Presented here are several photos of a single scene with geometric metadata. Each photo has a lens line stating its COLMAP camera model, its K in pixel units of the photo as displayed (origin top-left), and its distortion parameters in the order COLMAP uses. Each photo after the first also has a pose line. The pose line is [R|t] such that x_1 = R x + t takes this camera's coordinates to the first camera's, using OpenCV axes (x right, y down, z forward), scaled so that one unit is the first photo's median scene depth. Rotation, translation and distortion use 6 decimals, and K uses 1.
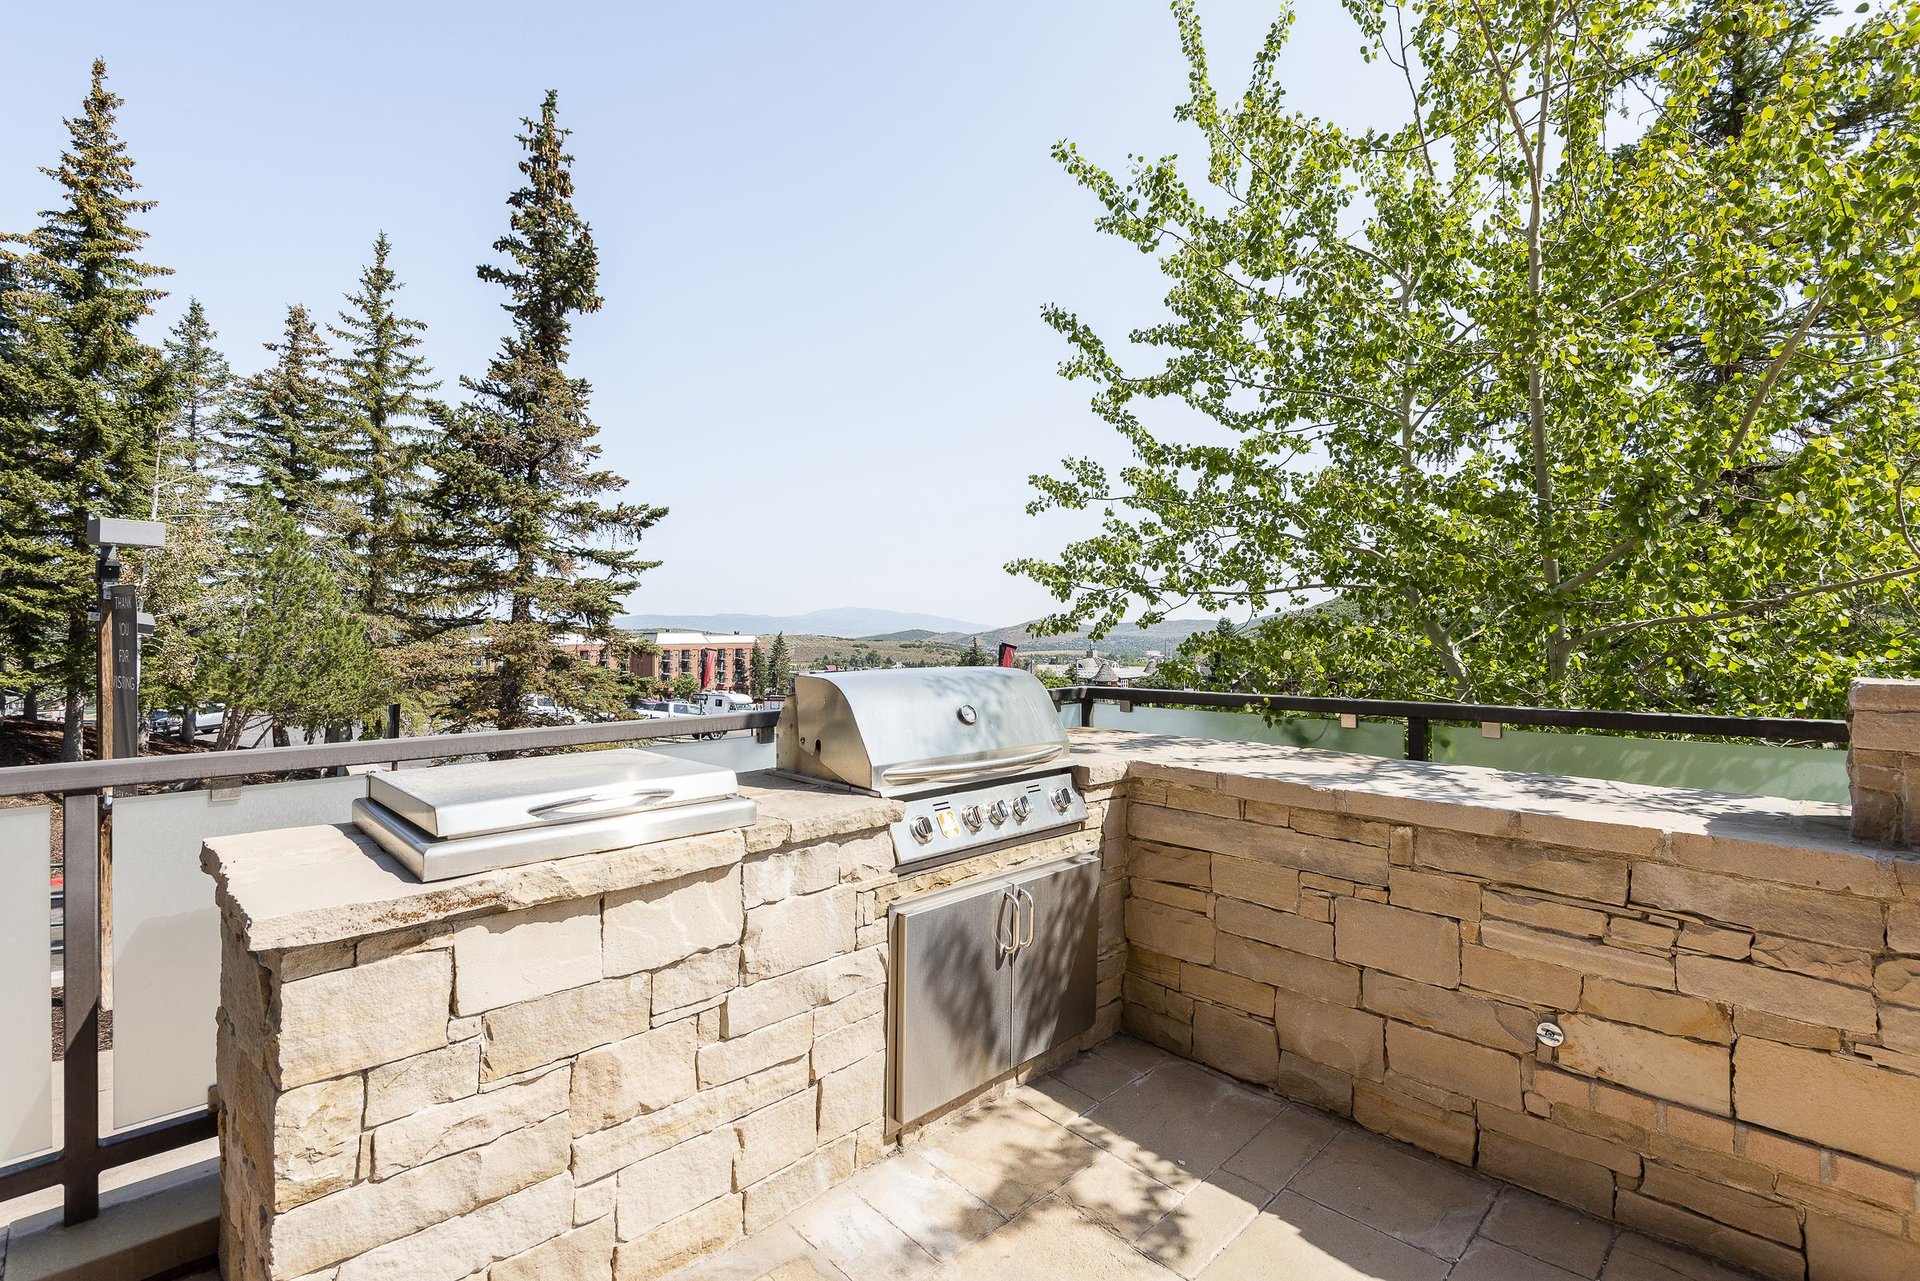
lens RADIAL K [[842.0, 0, 960.0], [0, 842.0, 640.5], [0, 0, 1]] dist [-0.012745, -0.000411]
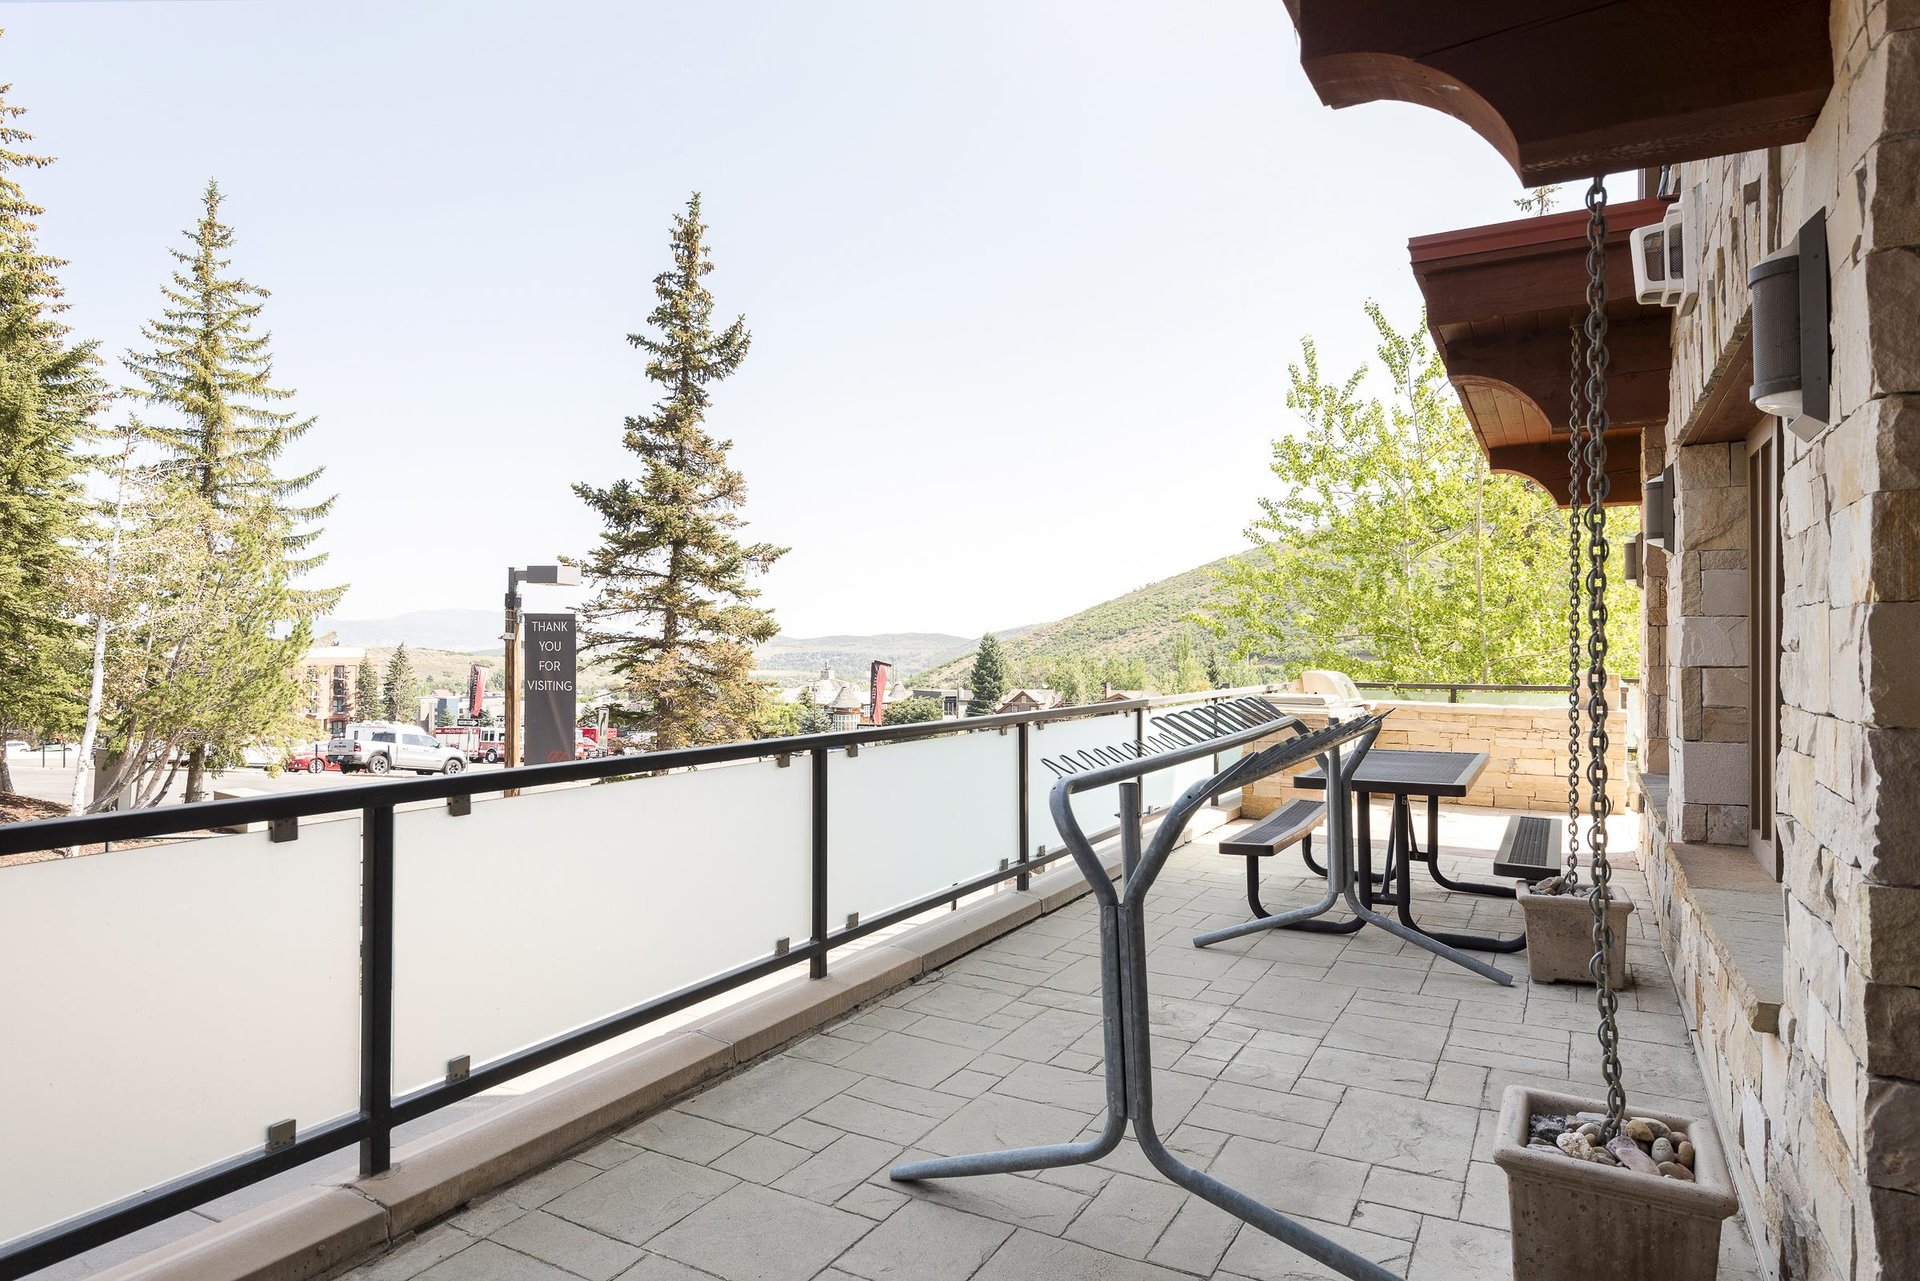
lens RADIAL K [[1034.0, 0, 964.4], [0, 1034.0, 619.9], [0, 0, 1]] dist [-0.005112, -0.001461]
pose [[0.951251, 0.018755, 0.307847, -0.363589], [-0.007378, 0.999247, -0.038080, 0.000396], [-0.308330, 0.033953, 0.950673, -0.315905]]
